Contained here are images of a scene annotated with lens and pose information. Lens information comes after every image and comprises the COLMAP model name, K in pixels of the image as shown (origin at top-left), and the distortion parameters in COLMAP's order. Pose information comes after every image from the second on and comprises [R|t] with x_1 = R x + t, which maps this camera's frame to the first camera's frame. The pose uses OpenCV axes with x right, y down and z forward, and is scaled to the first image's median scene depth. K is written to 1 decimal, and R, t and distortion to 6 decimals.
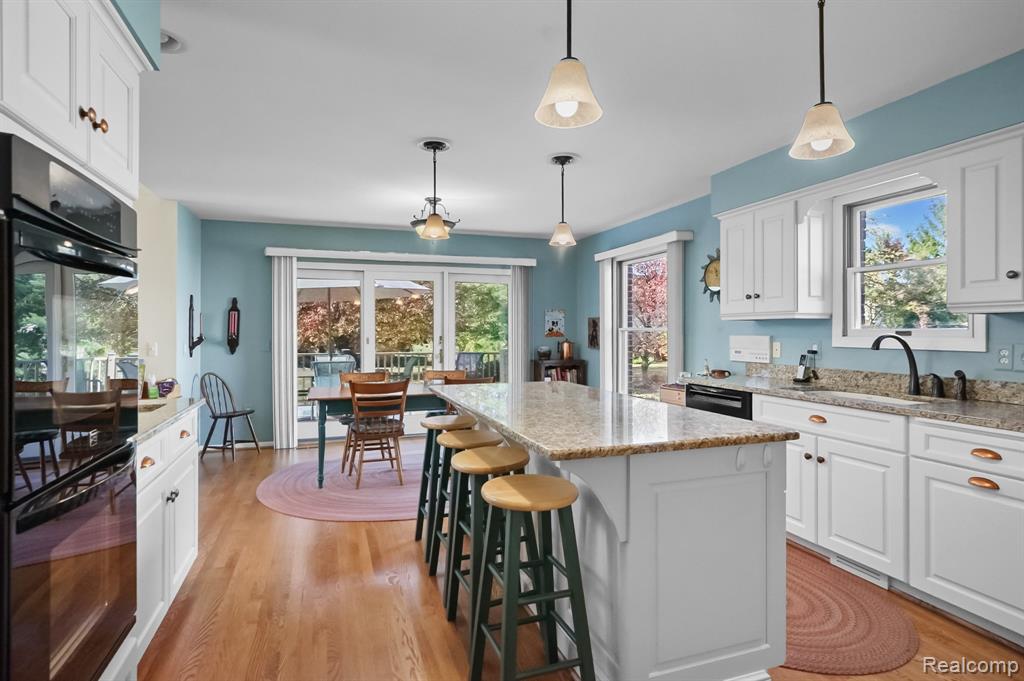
lens RADIAL K [[514.4, 0, 507.5], [0, 514.4, 332.4], [0, 0, 1]] dist [0.000629, 0.000264]
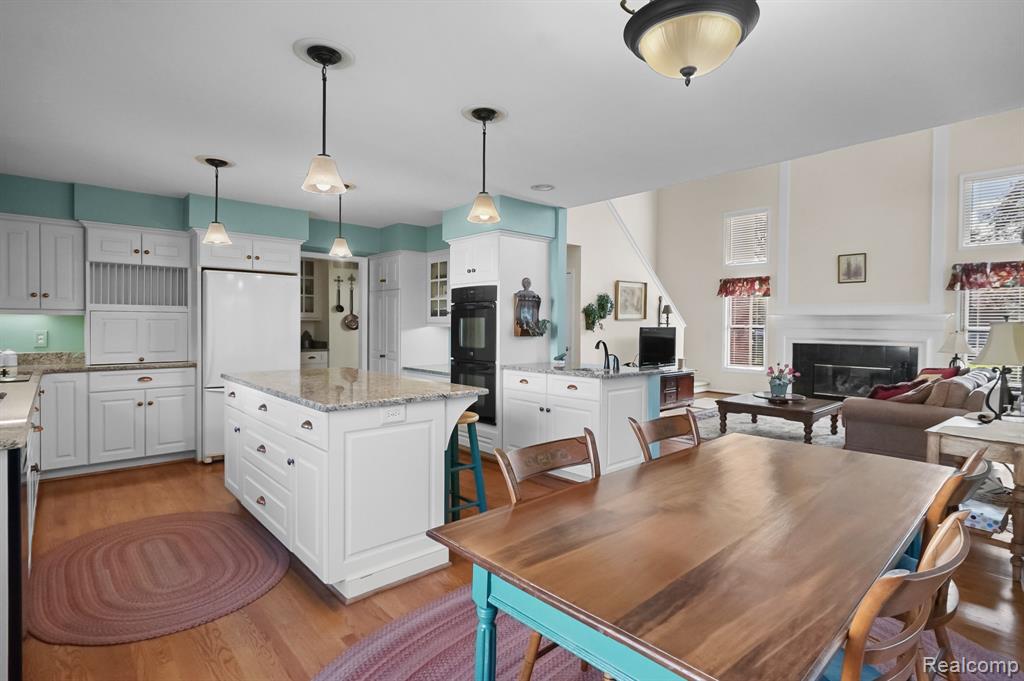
lens RADIAL K [[509.8, 0, 508.8], [0, 509.8, 330.7], [0, 0, 1]] dist [0.002851, 0.000069]
pose [[-0.926480, -0.001834, -0.376339, 0.102568], [-0.007631, 0.999874, 0.013915, -0.007768], [0.376266, 0.015764, -0.926378, 1.298632]]
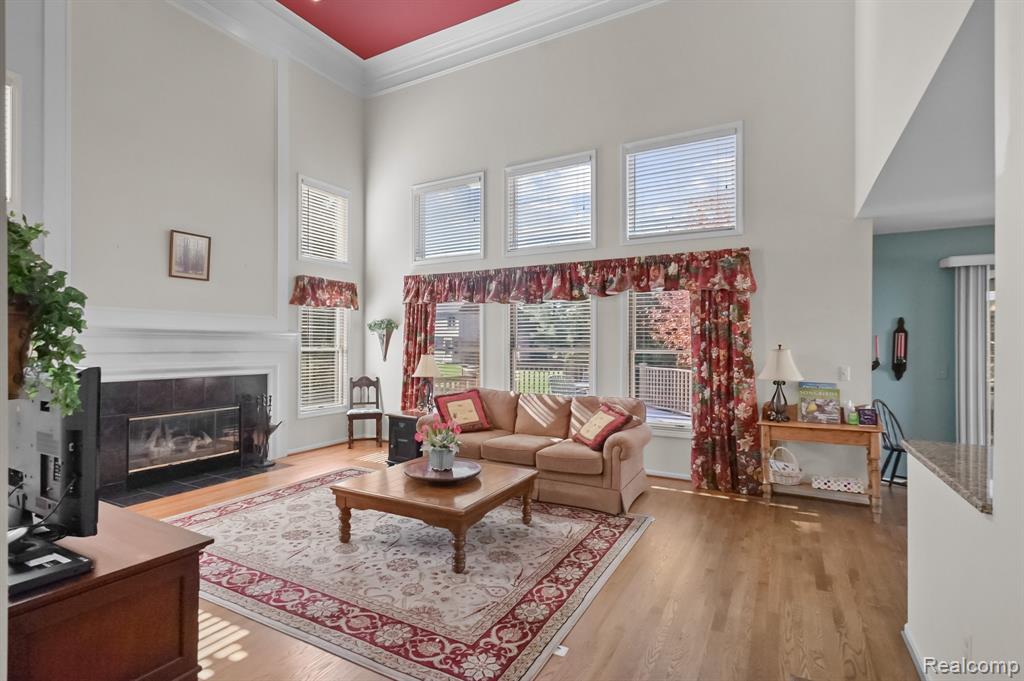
lens RADIAL K [[502.1, 0, 504.1], [0, 502.1, 333.0], [0, 0, 1]] dist [-0.002601, -0.000323]
pose [[0.659985, -0.012229, -0.751179, -0.403272], [-0.005885, 0.999753, -0.021446, -0.021303], [0.751255, 0.018575, 0.659750, -0.128815]]
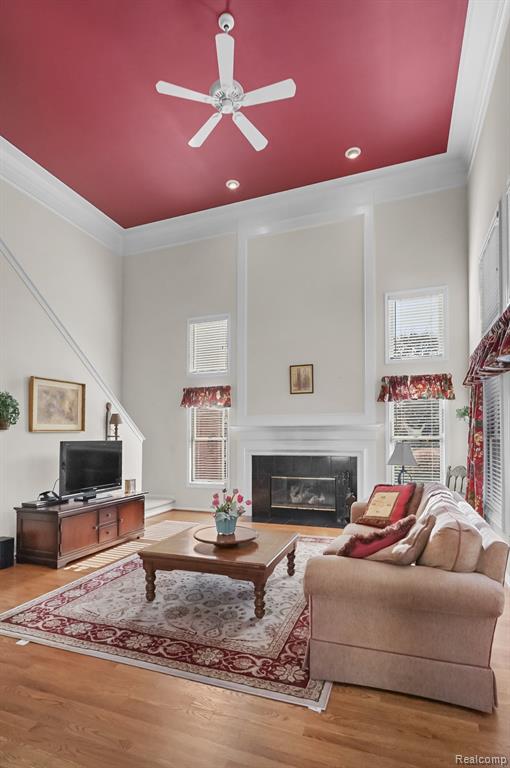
lens RADIAL K [[396.4, 0, 252.7], [0, 396.4, 425.8], [0, 0, 1]] dist [0.000449, 0.001686]
pose [[-0.646041, -0.020082, -0.763039, -0.517613], [0.004242, 0.999544, -0.029898, -0.006118], [0.763291, -0.022552, -0.645661, 0.852414]]
